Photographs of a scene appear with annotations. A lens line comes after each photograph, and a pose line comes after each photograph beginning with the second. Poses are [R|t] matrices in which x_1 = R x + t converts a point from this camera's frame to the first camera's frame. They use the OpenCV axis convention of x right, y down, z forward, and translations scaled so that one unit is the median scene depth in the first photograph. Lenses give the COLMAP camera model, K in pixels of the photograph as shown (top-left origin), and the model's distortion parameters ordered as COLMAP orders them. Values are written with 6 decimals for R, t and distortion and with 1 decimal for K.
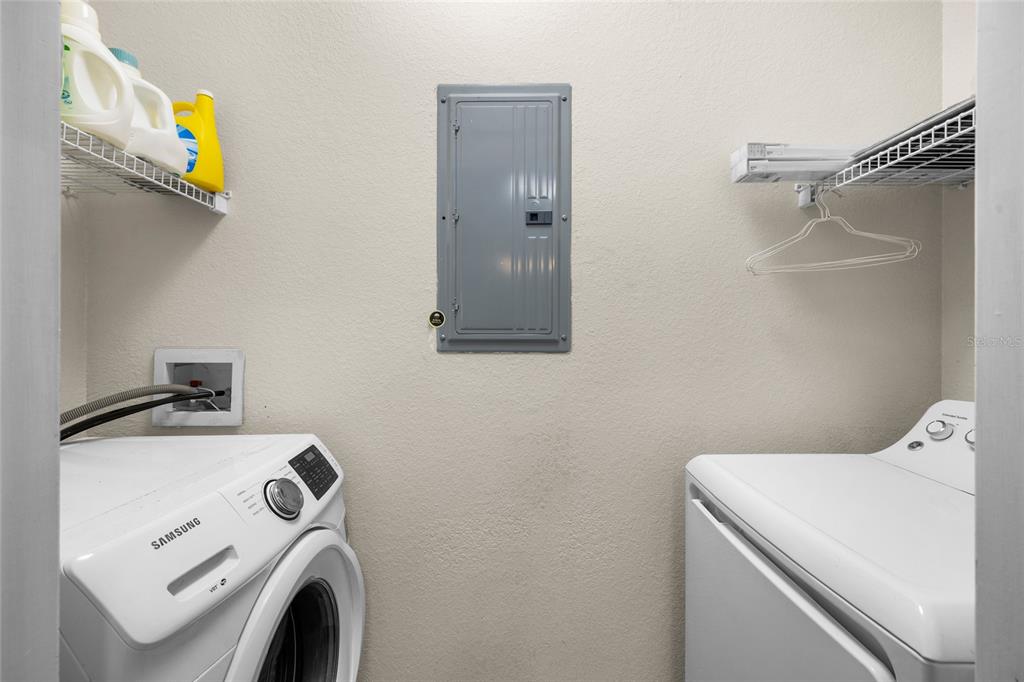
lens RADIAL K [[428.4, 0, 506.4], [0, 428.4, 339.2], [0, 0, 1]] dist [-0.003858, -0.000585]
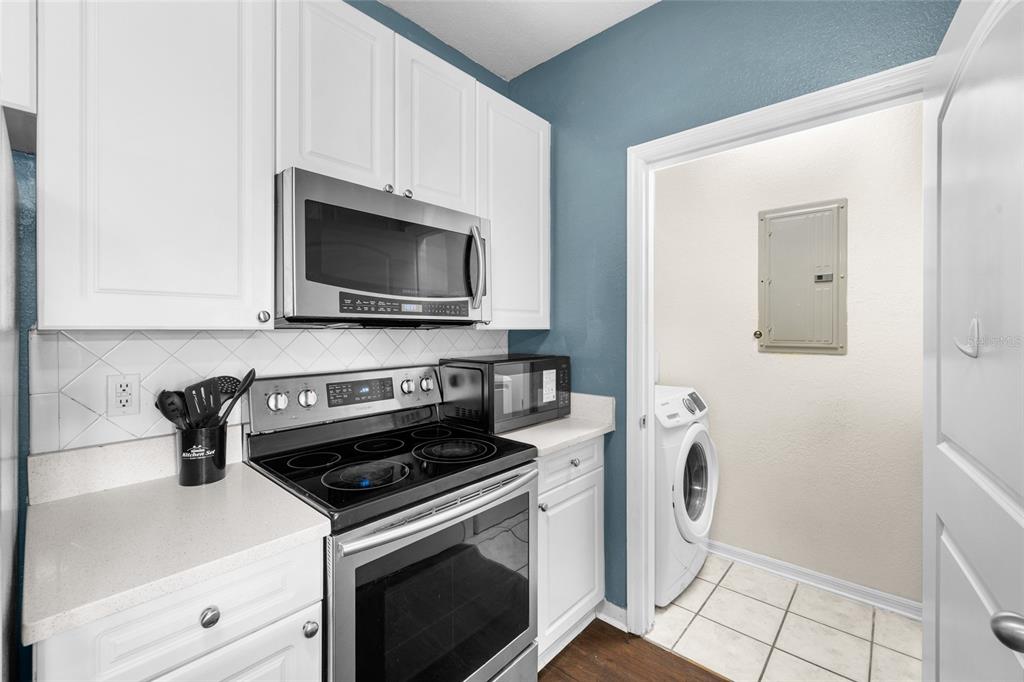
lens RADIAL K [[428.4, 0, 508.6], [0, 428.4, 330.6], [0, 0, 1]] dist [-0.003858, -0.000585]
pose [[0.747730, -0.000385, -0.664003, 0.273022], [-0.003580, 0.999983, -0.004611, -0.053724], [0.663994, 0.005825, 0.747716, -1.166165]]
